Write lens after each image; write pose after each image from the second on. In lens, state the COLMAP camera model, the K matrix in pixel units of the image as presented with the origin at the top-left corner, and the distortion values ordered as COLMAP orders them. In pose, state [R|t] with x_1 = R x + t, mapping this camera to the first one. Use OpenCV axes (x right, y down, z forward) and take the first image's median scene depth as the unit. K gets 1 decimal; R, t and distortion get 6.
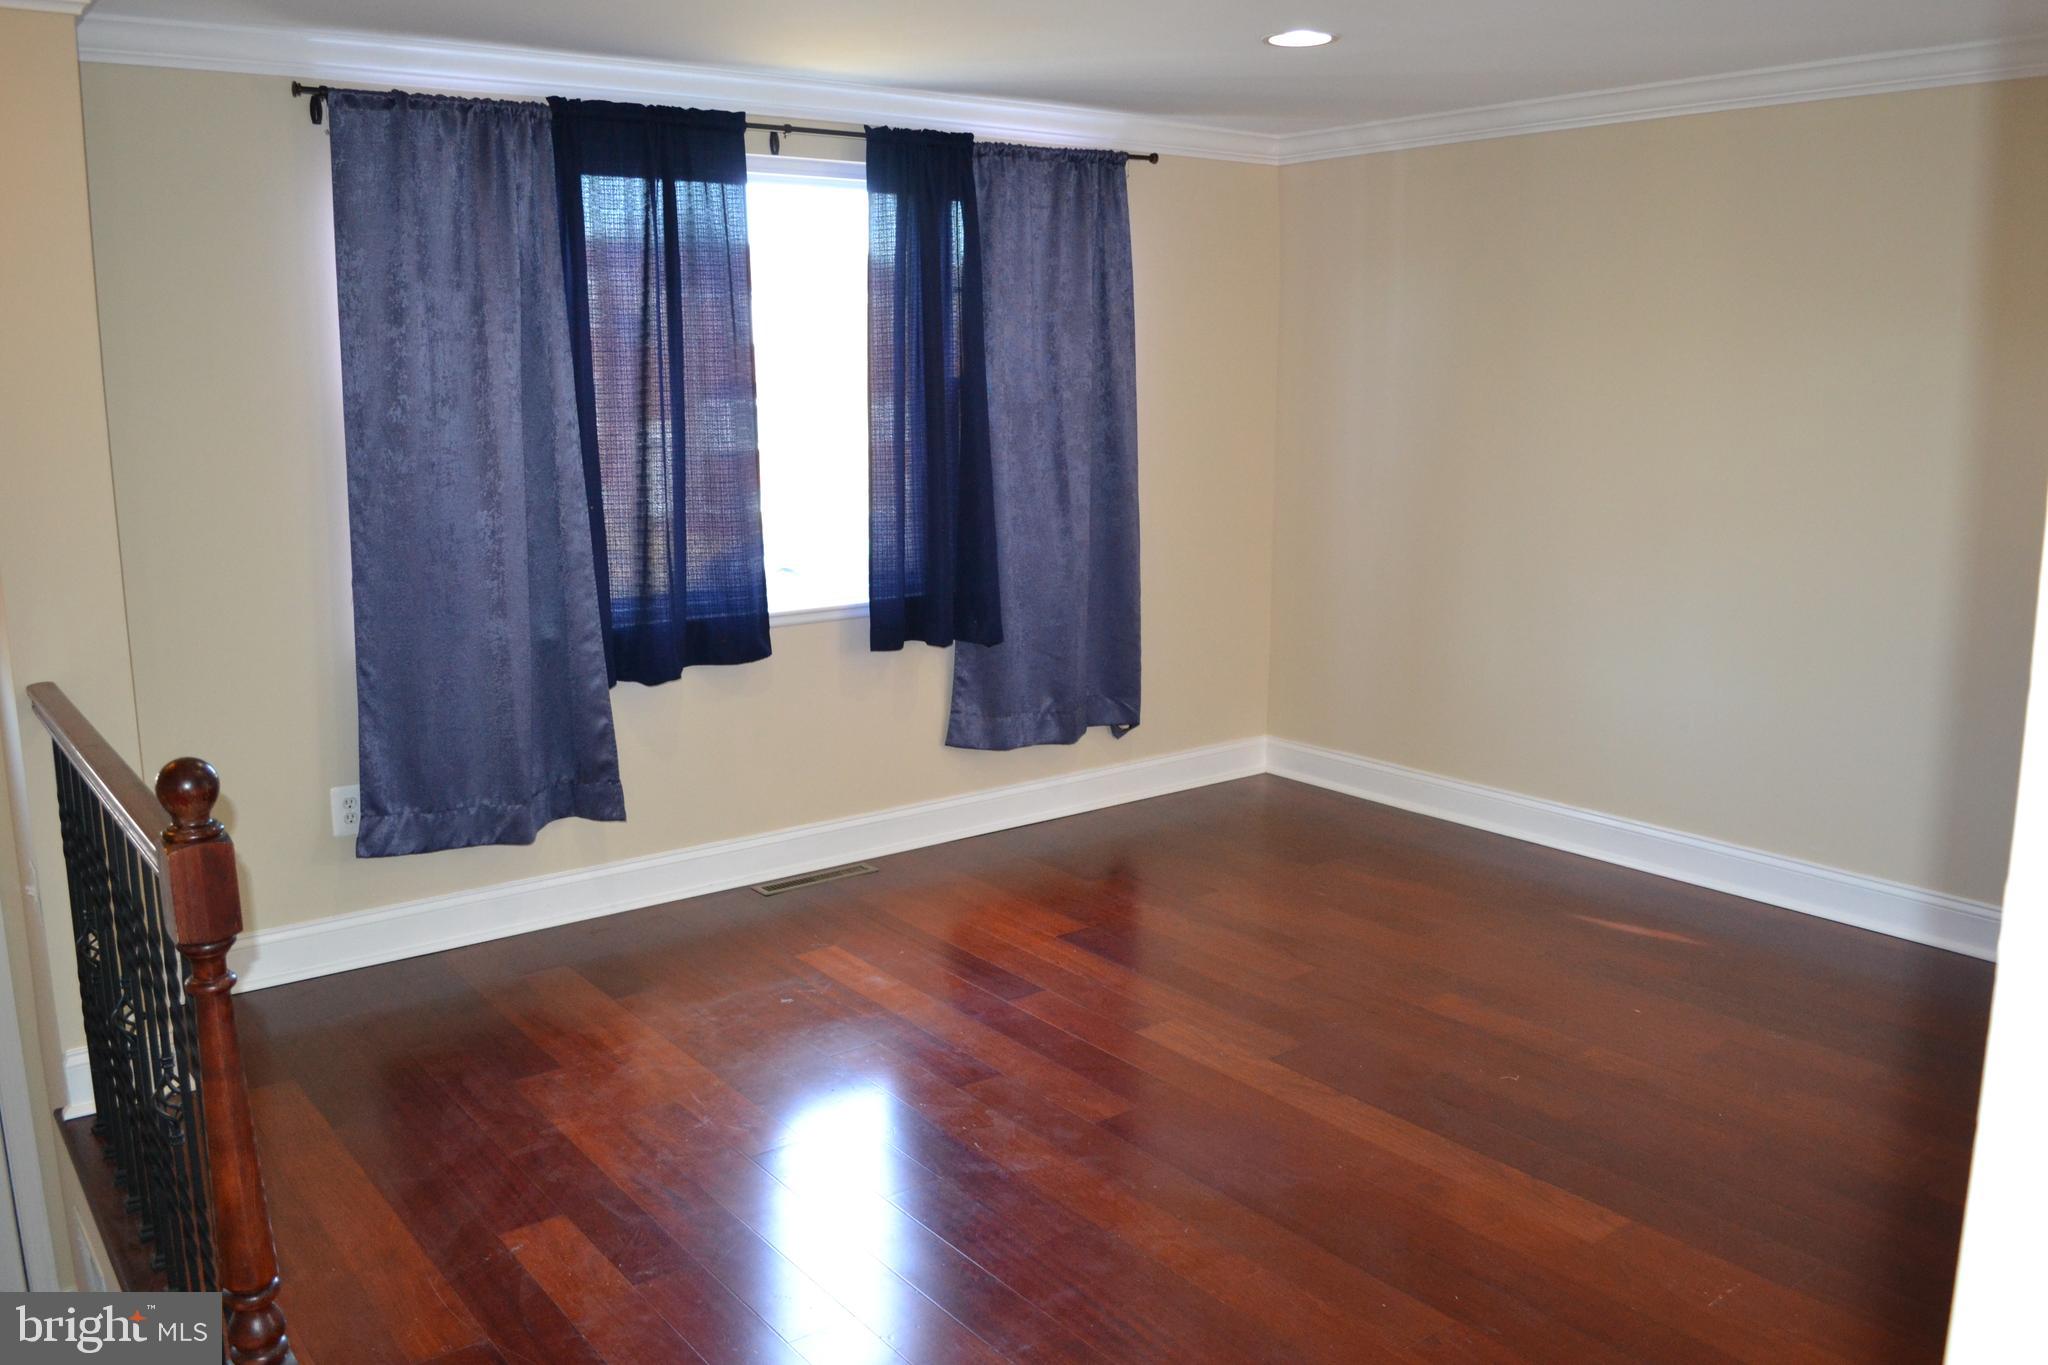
lens RADIAL K [[1632.4, 0, 1027.0], [0, 1632.4, 677.1], [0, 0, 1]] dist [-0.064840, -0.005832]
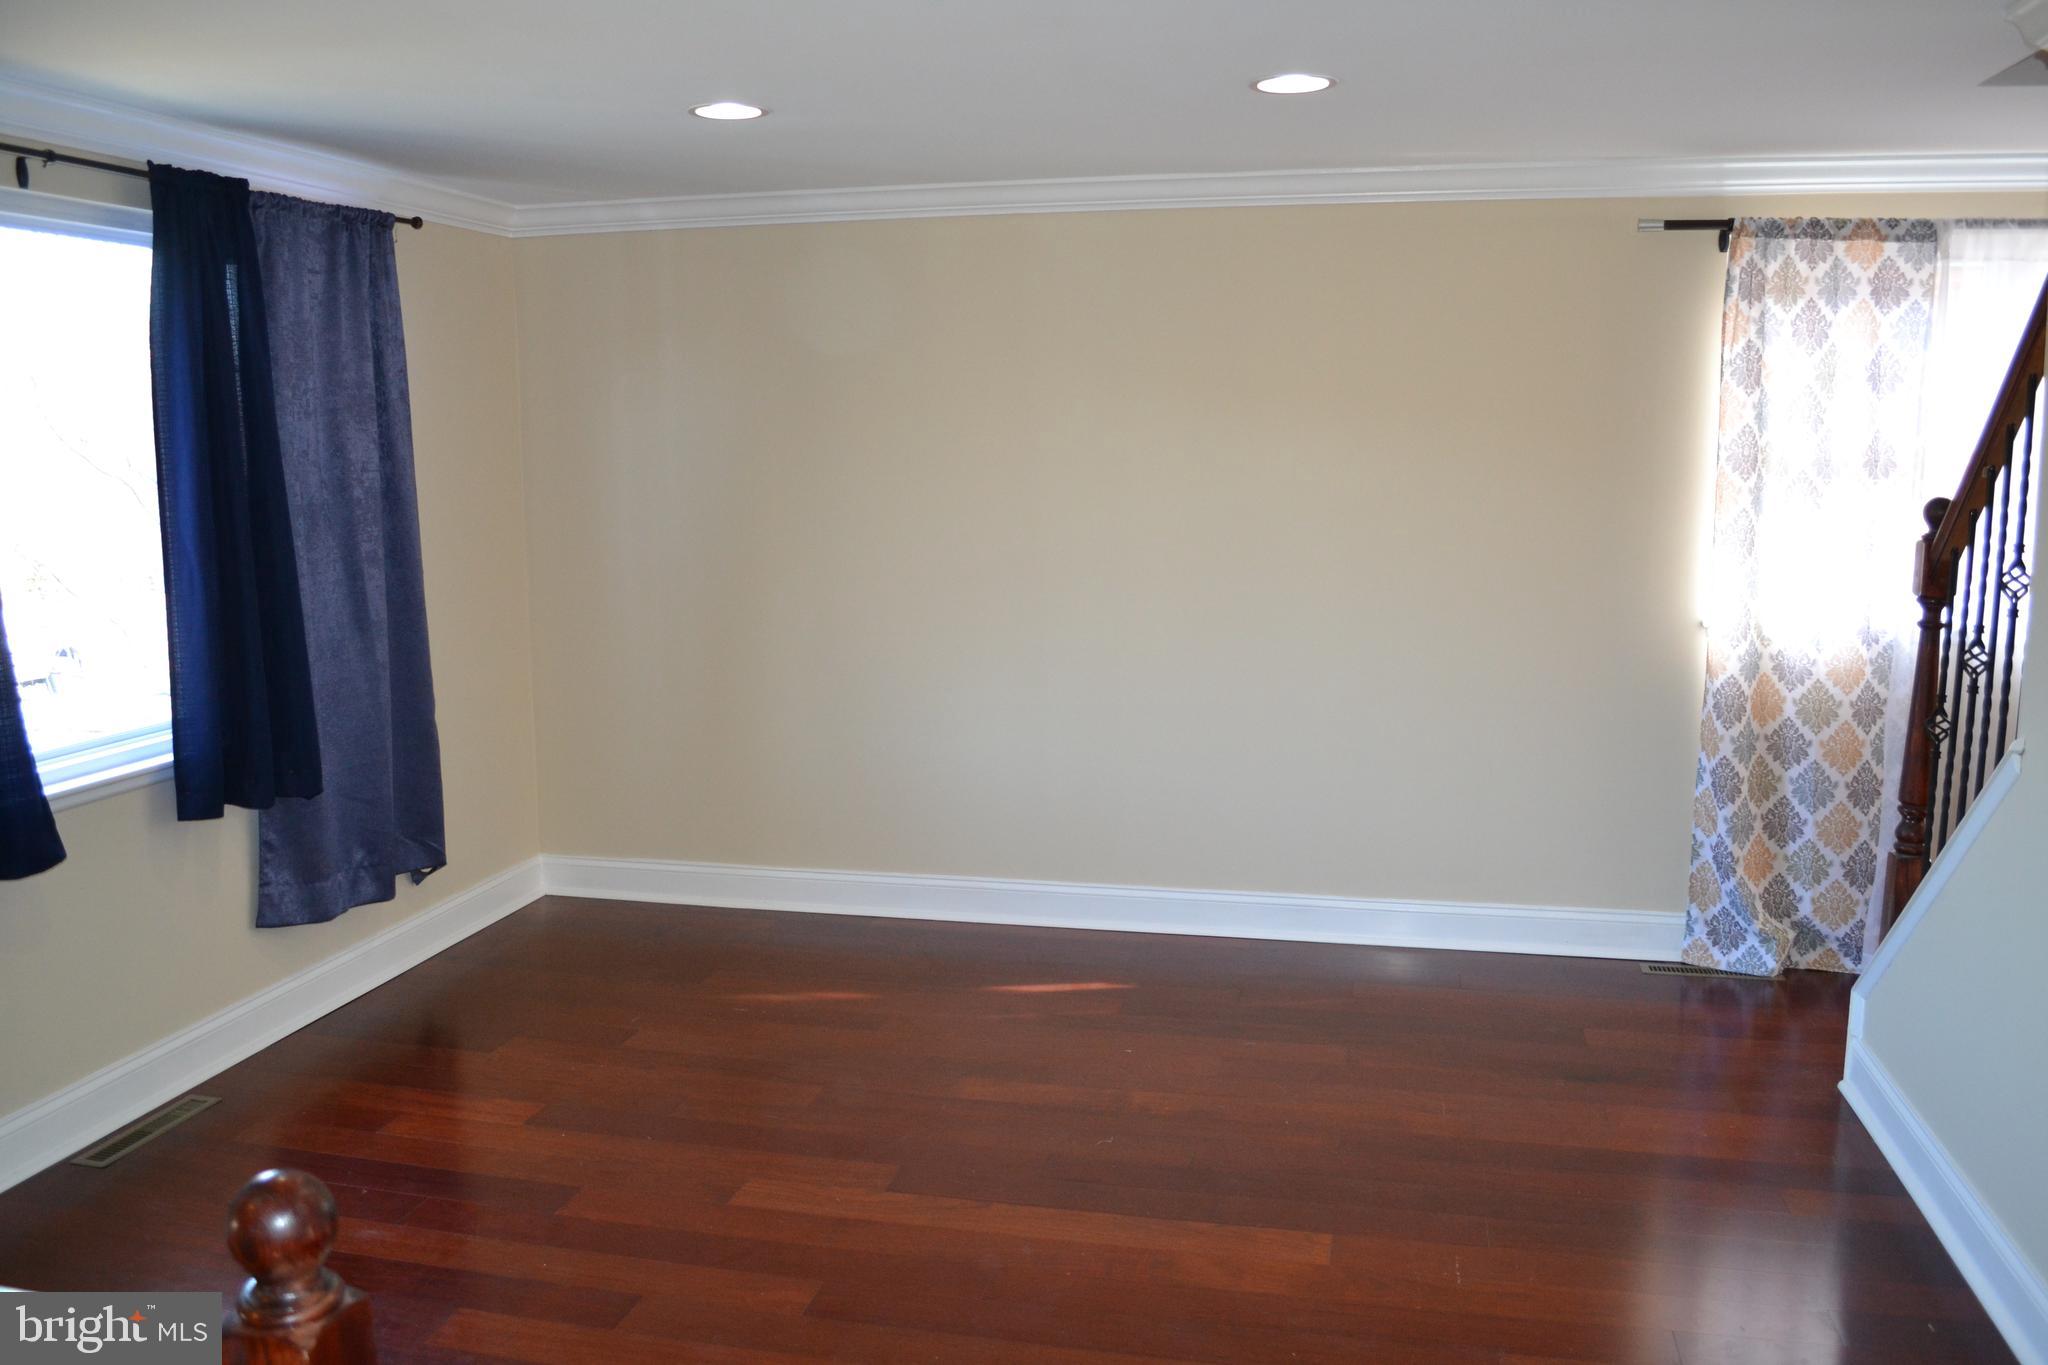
lens RADIAL K [[1632.4, 0, 1017.5], [0, 1632.4, 684.0], [0, 0, 1]] dist [-0.064840, -0.005832]
pose [[0.774220, -0.094922, 0.625758, -0.245165], [0.120791, 0.992677, 0.001131, -0.033362], [-0.621284, 0.074710, 0.780016, 0.136743]]
